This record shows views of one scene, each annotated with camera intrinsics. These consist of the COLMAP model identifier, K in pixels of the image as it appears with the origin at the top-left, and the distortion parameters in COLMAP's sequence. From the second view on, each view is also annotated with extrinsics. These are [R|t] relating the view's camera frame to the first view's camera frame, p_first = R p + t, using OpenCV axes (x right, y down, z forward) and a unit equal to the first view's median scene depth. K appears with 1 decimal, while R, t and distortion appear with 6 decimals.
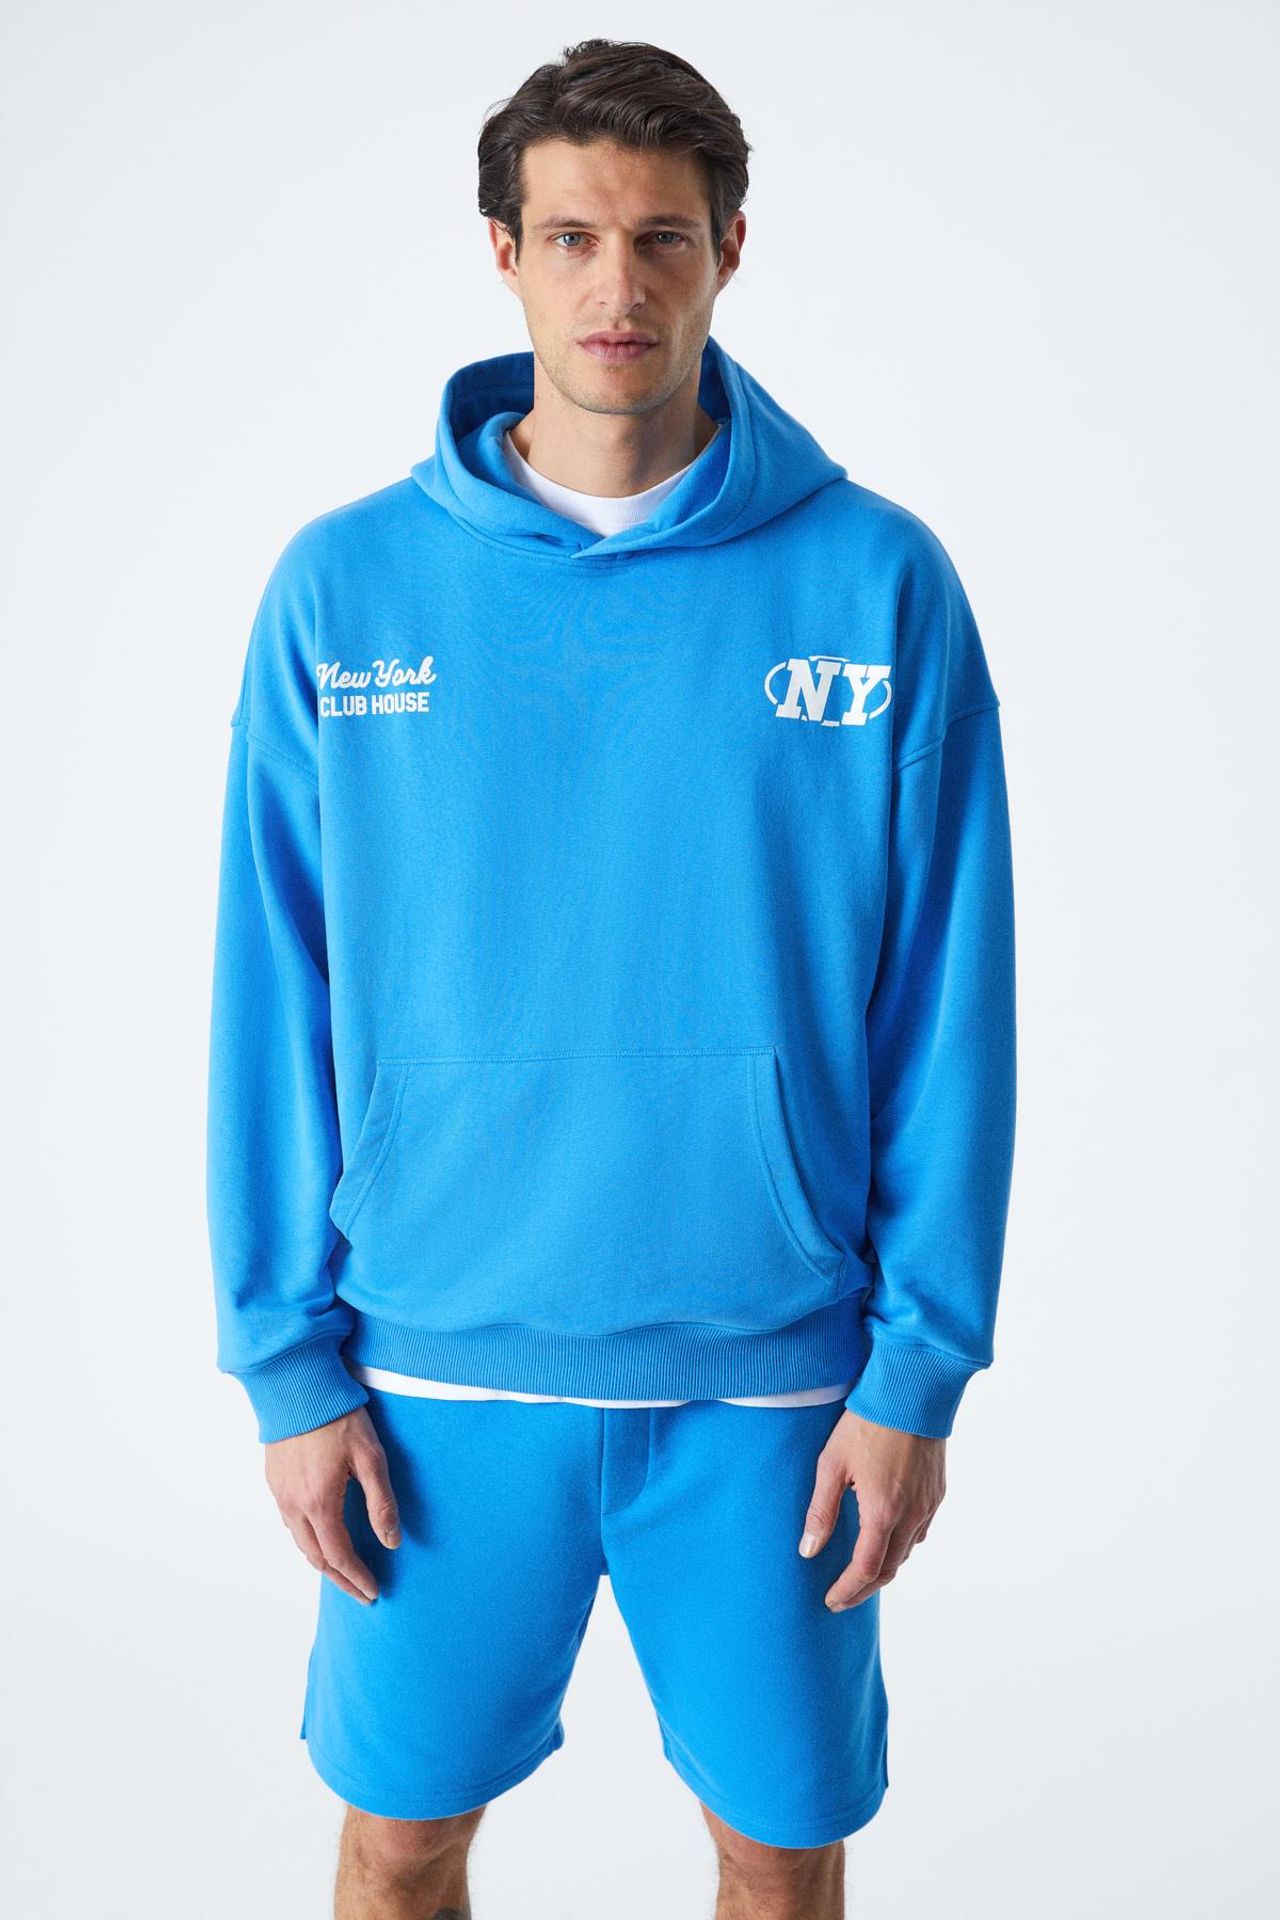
lens RADIAL K [[2953.0, 0, 580.2], [0, 2953.0, 943.8], [0, 0, 1]] dist [-0.088453, 0.000000]
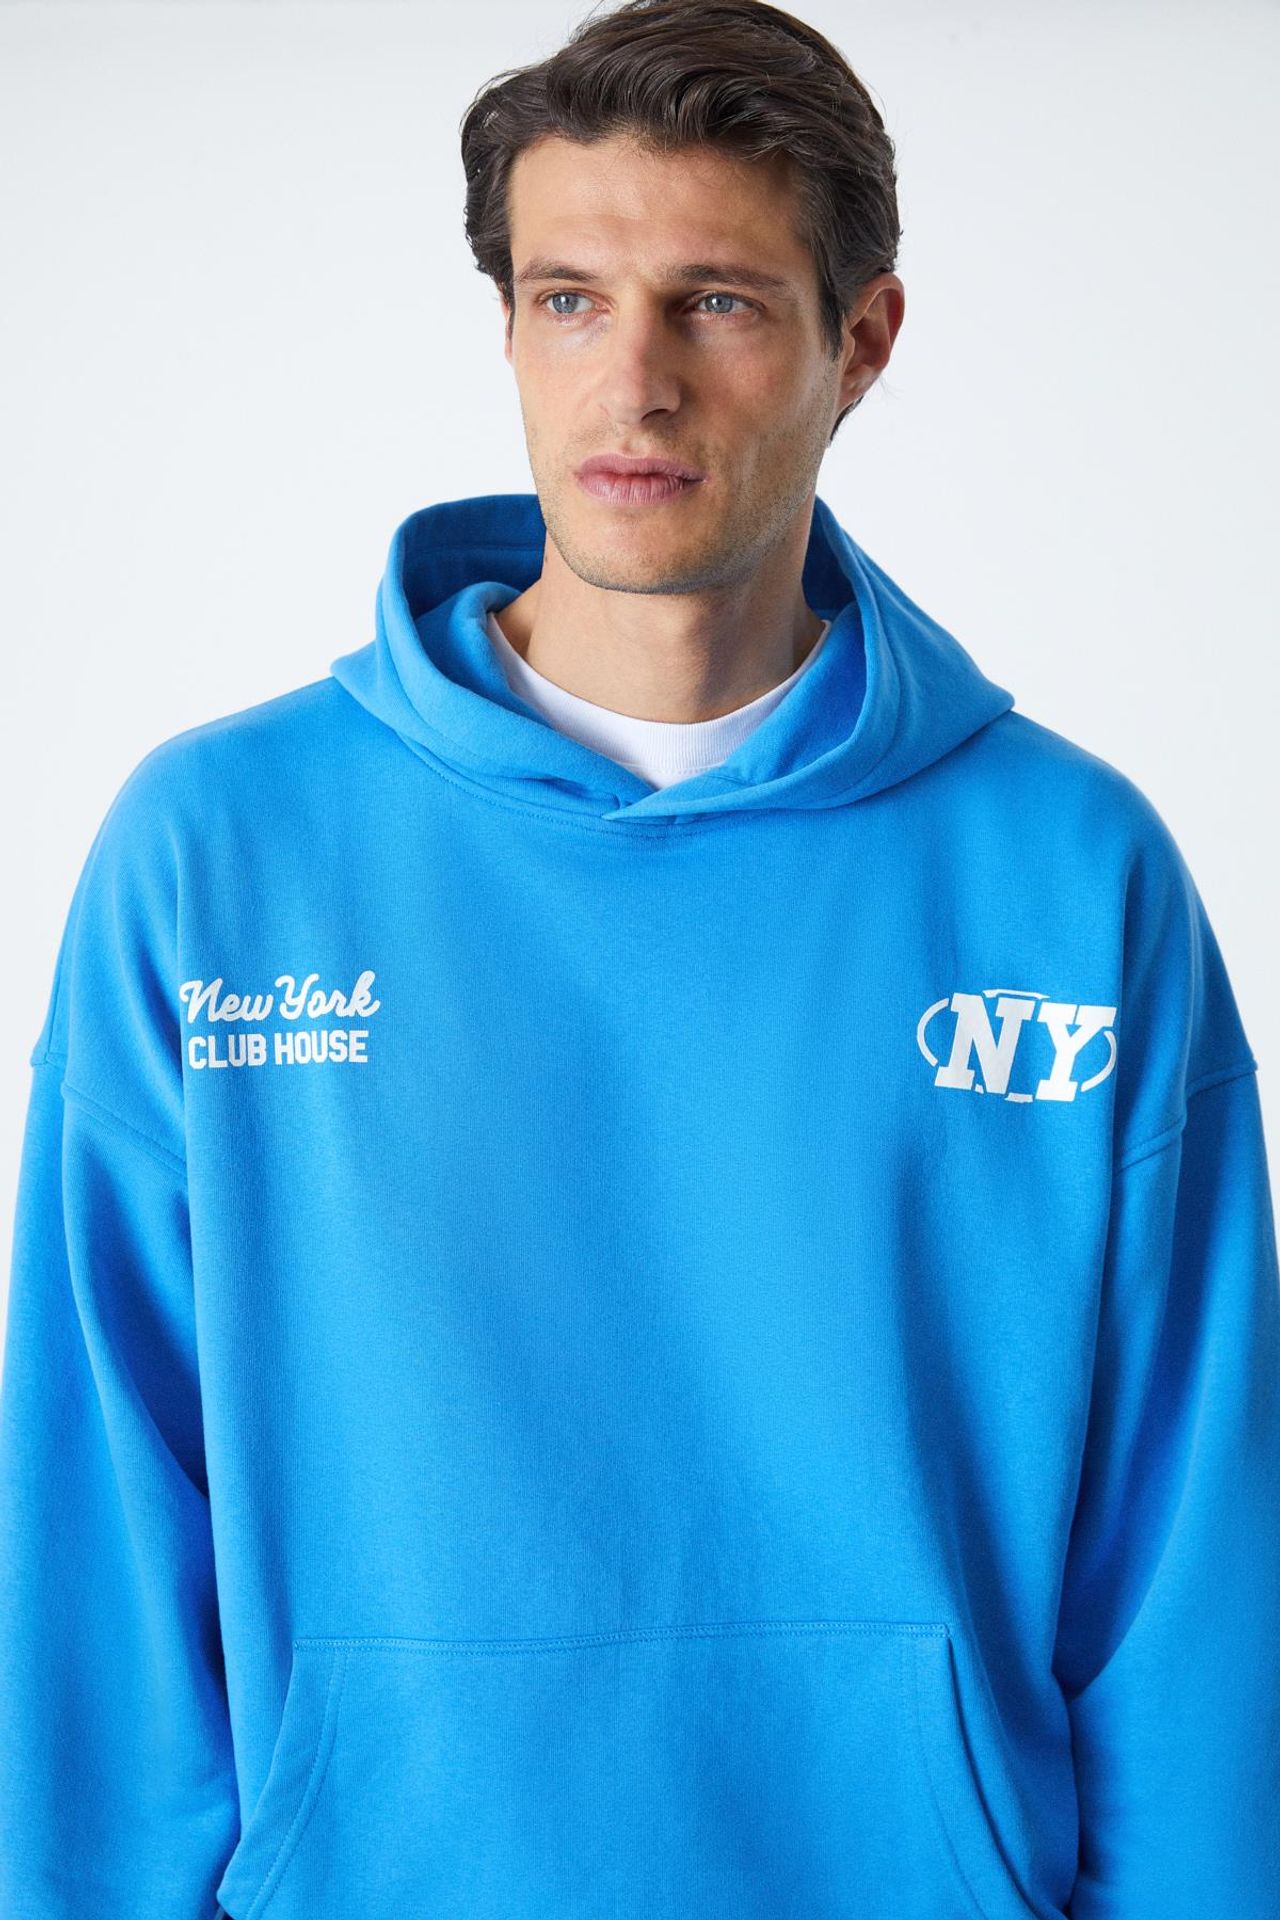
lens RADIAL K [[2740.7, 0, 636.8], [0, 2740.7, 961.8], [0, 0, 1]] dist [-0.071337, 0.000000]
pose [[0.979796, 0.006532, 0.199892, -0.111524], [-0.012456, 0.999519, 0.028393, -0.117083], [-0.199611, -0.030309, 0.979406, 0.430403]]
